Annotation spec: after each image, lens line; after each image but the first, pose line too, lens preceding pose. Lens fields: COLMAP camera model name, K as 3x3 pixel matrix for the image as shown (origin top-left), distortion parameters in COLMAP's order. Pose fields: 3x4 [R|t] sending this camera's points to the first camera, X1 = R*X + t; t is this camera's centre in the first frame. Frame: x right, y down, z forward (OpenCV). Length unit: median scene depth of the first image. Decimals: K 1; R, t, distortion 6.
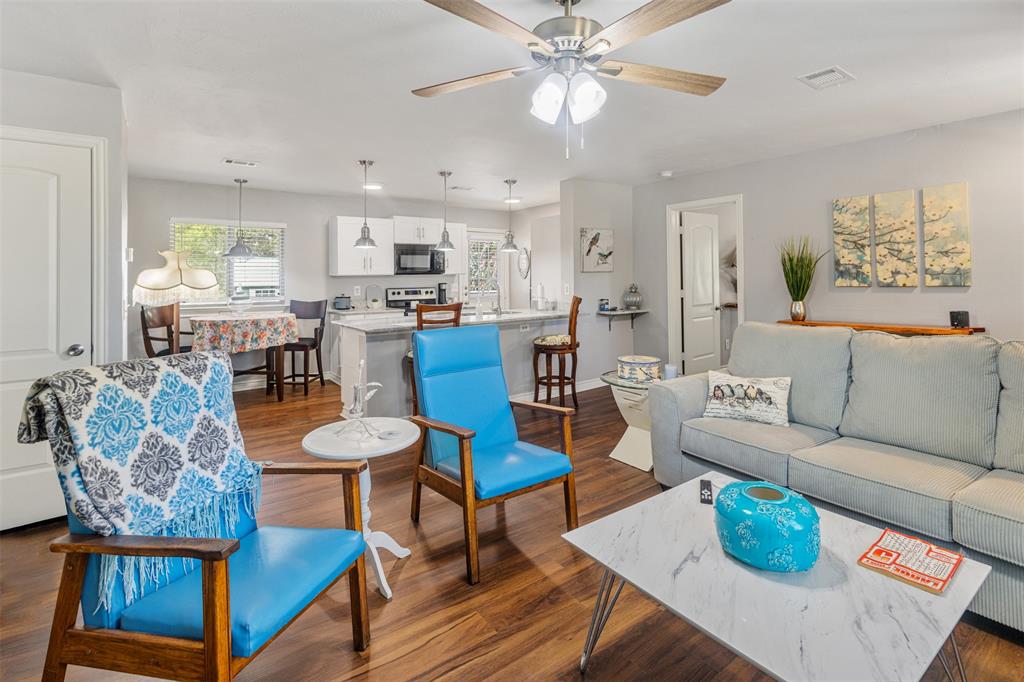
lens RADIAL K [[481.2, 0, 518.9], [0, 481.2, 270.0], [0, 0, 1]] dist [0.000574, -0.000165]
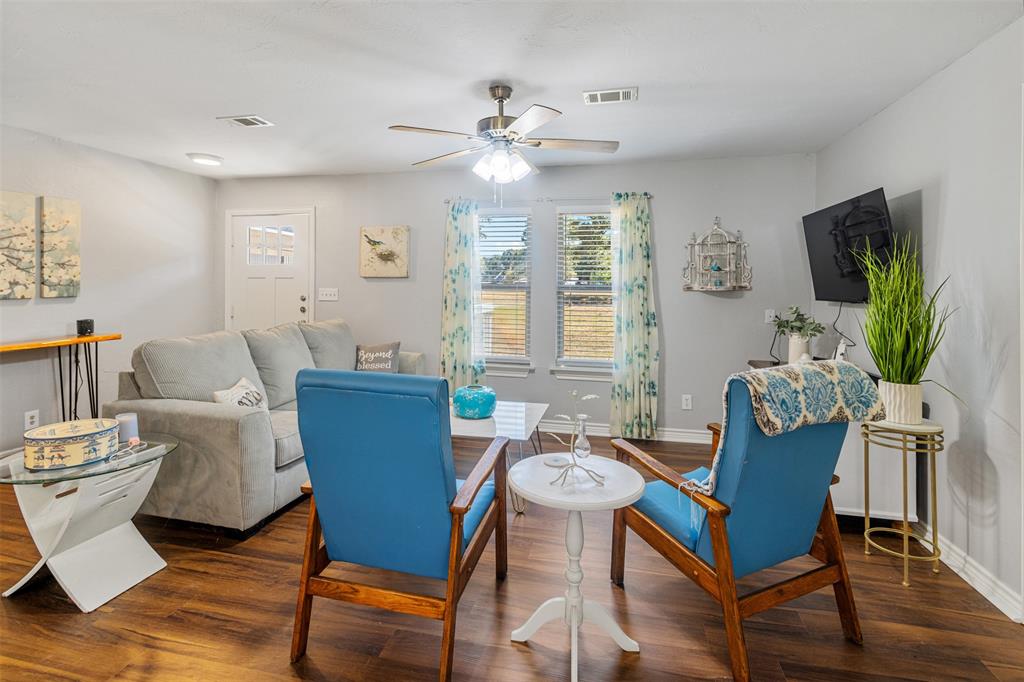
lens RADIAL K [[488.8, 0, 507.3], [0, 488.8, 285.1], [0, 0, 1]] dist [0.006422, 0.000284]
pose [[-0.655448, 0.005710, 0.755219, -0.461187], [-0.012171, 0.999762, -0.018122, 0.013234], [-0.755142, -0.021070, -0.655222, 0.839167]]
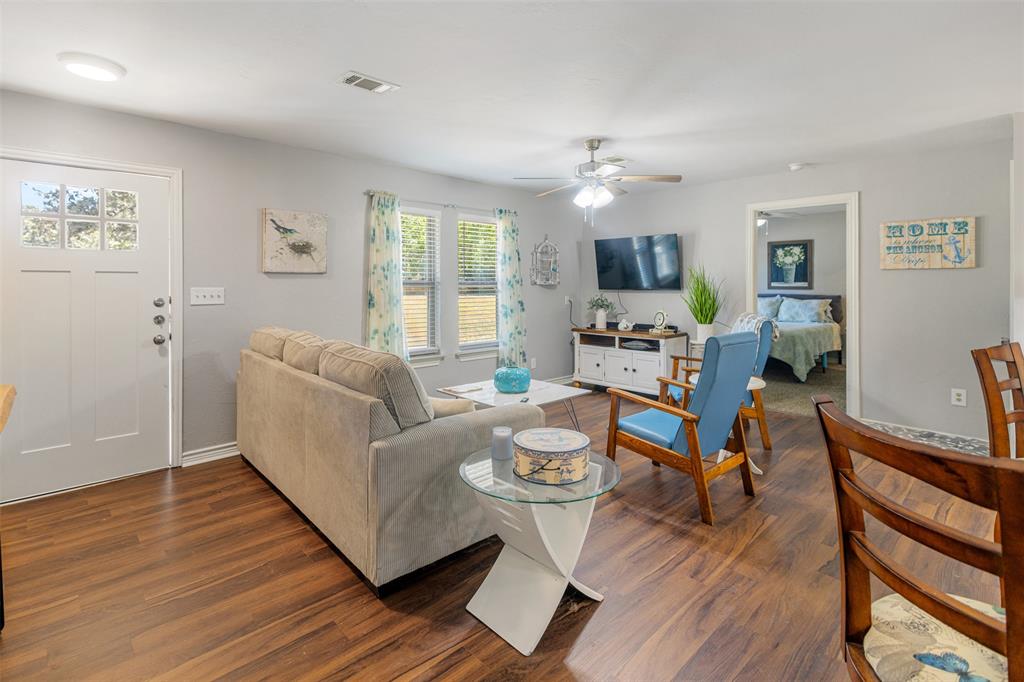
lens RADIAL K [[482.9, 0, 499.6], [0, 482.9, 285.1], [0, 0, 1]] dist [-0.010574, -0.000160]
pose [[-0.994119, 0.008280, -0.107973, 0.290143], [0.008888, 0.999947, -0.005155, 0.009844], [0.107924, -0.006084, -0.994140, 1.277135]]
